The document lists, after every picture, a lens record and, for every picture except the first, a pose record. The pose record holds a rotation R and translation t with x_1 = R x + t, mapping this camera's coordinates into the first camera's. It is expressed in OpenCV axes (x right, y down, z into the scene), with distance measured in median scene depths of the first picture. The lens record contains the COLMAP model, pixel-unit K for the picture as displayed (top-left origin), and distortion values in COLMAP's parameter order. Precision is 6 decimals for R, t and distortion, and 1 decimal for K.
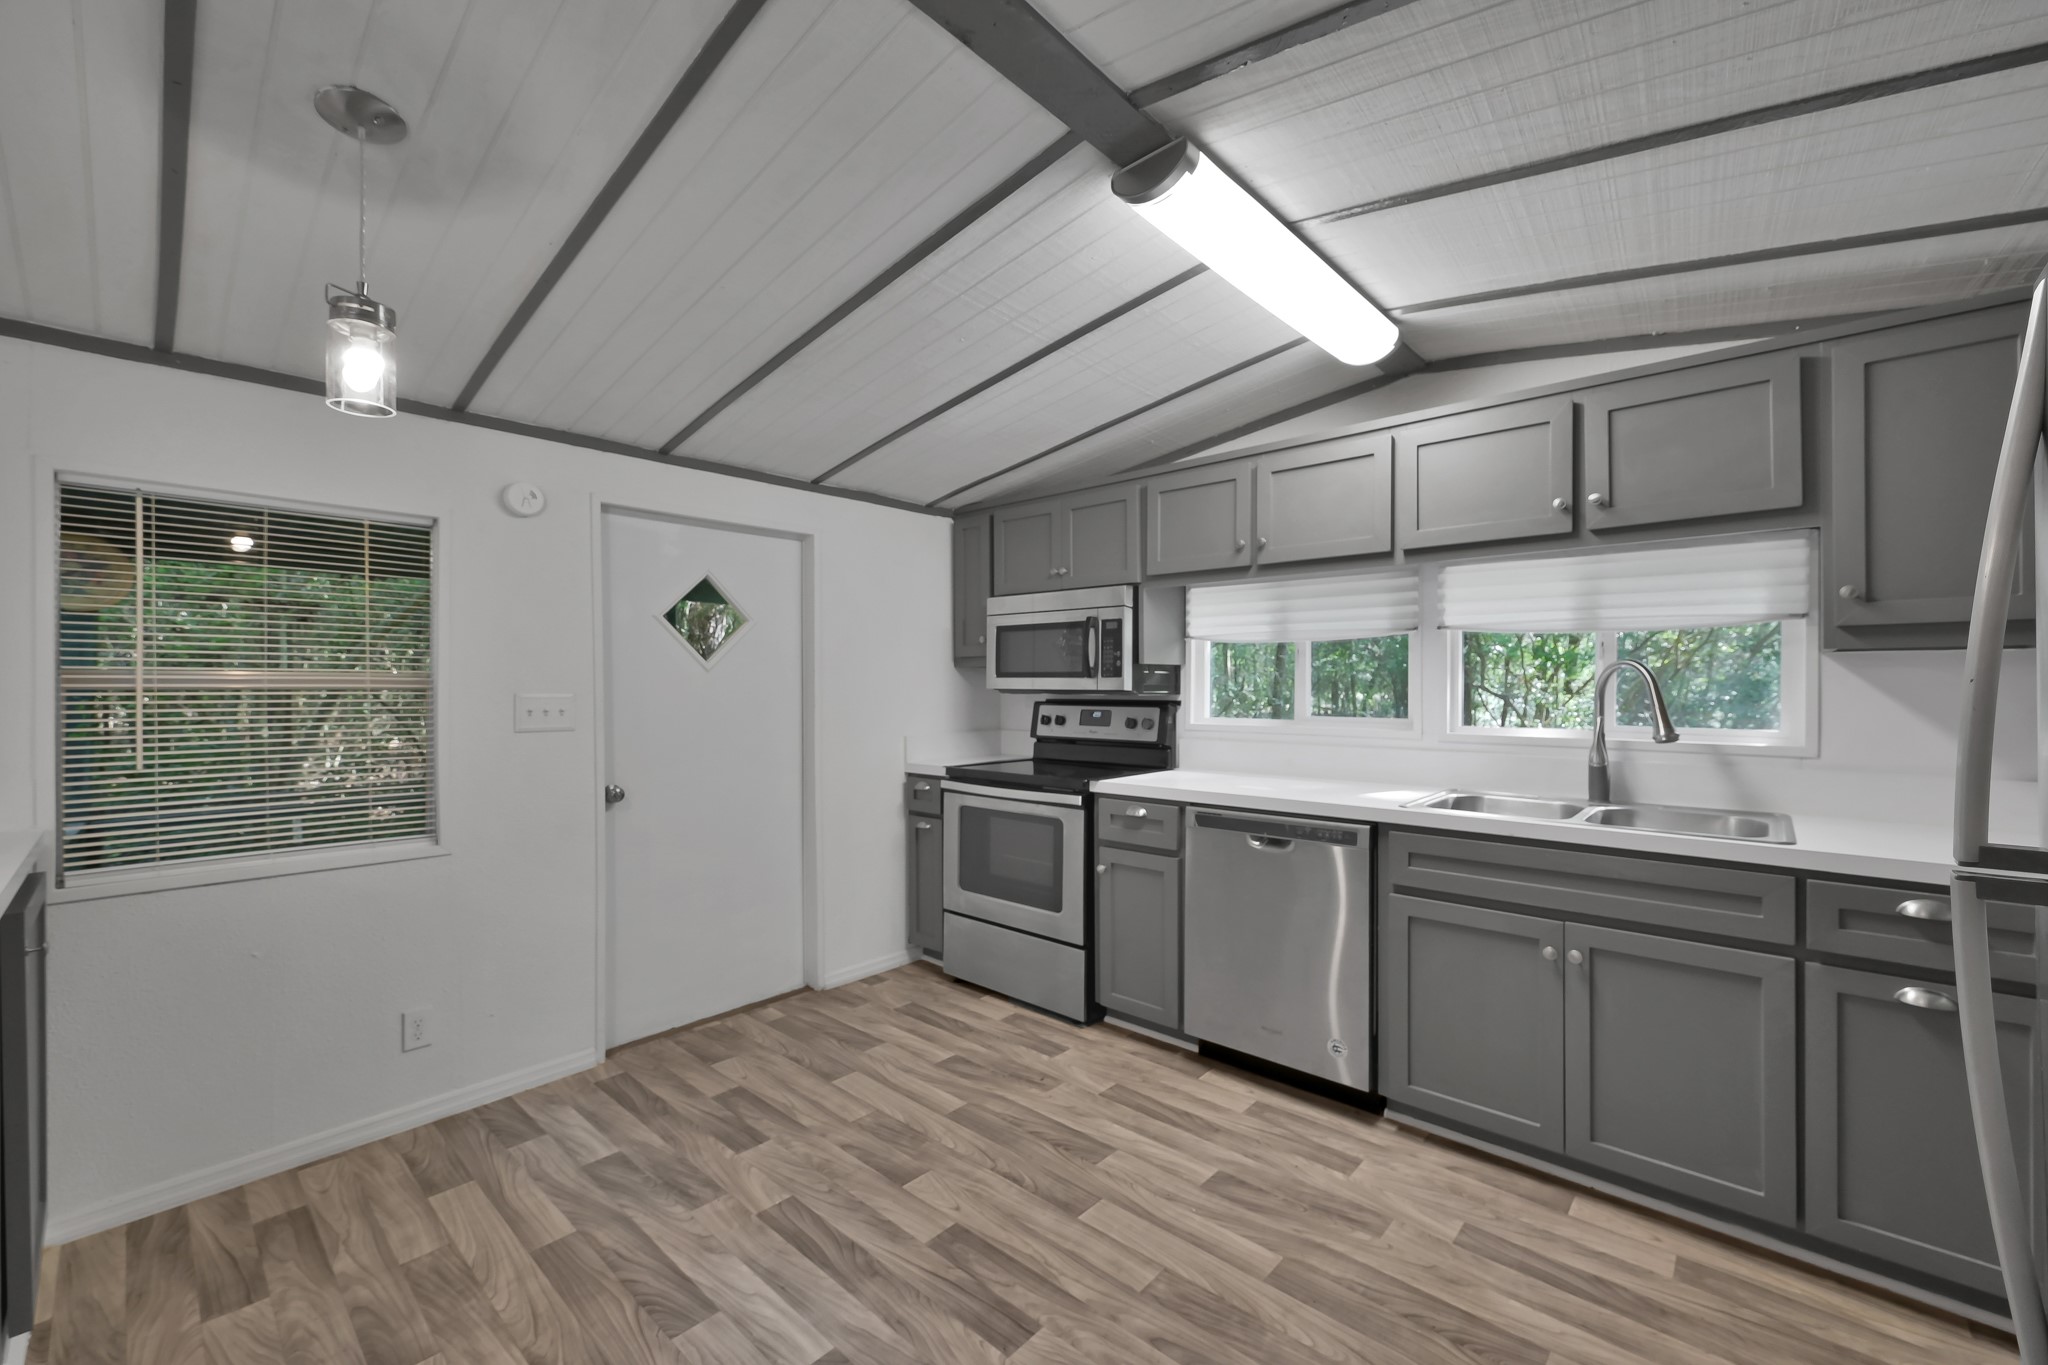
lens RADIAL K [[822.2, 0, 1008.8], [0, 822.2, 696.2], [0, 0, 1]] dist [0.000478, 0.000531]
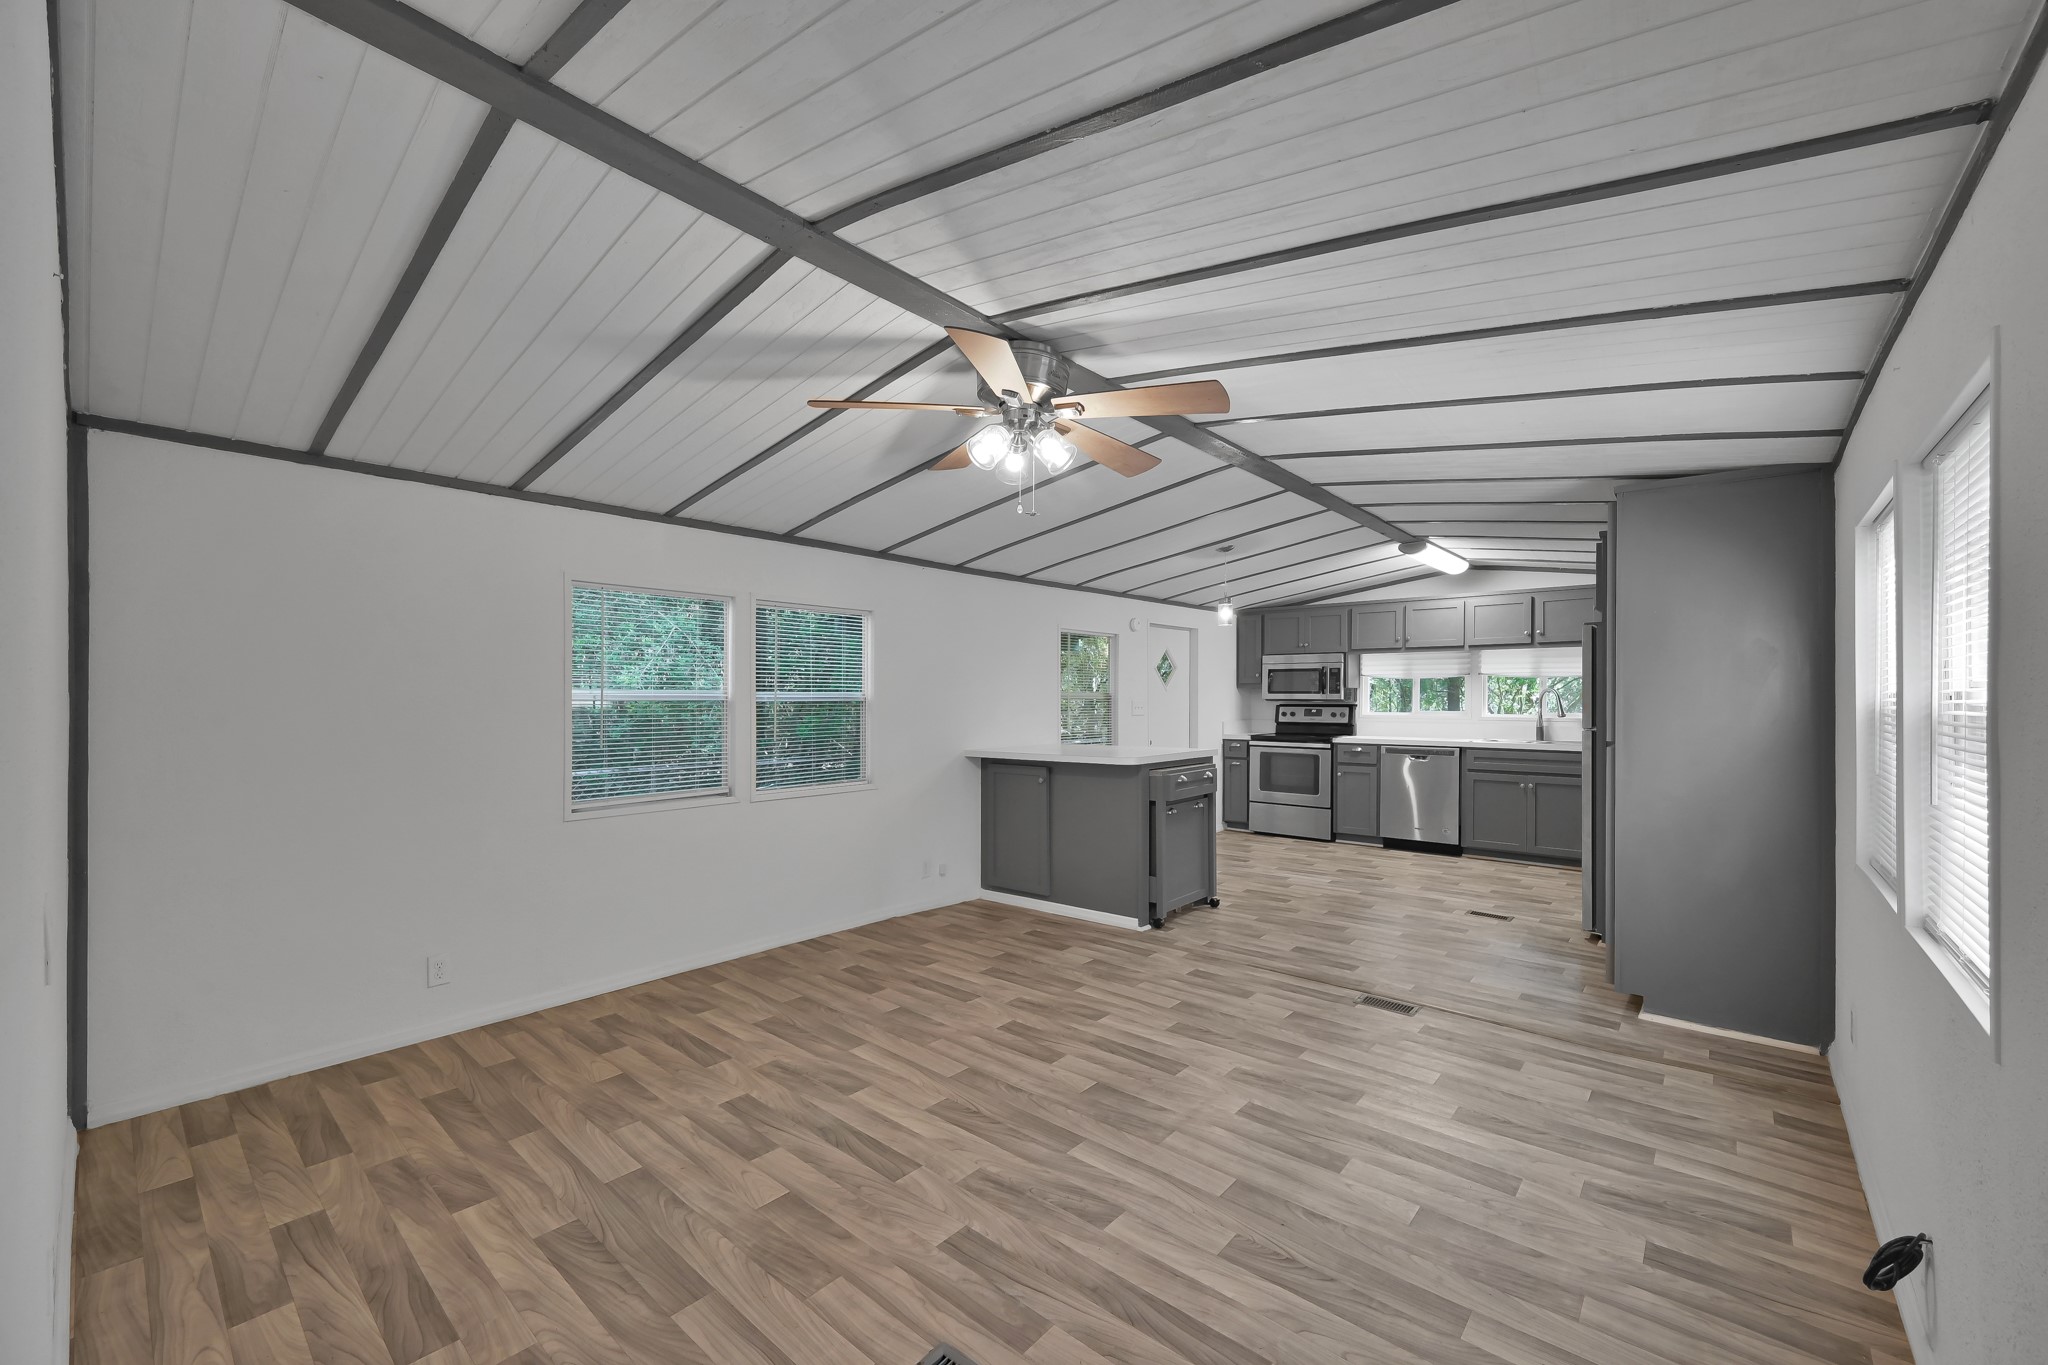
lens RADIAL K [[822.2, 0, 1004.1], [0, 822.2, 702.2], [0, 0, 1]] dist [0.000478, 0.000531]
pose [[0.999492, 0.004018, 0.031613, -0.826850], [-0.003520, 0.999869, -0.015795, 0.038713], [-0.031672, 0.015675, 0.999375, -1.198890]]
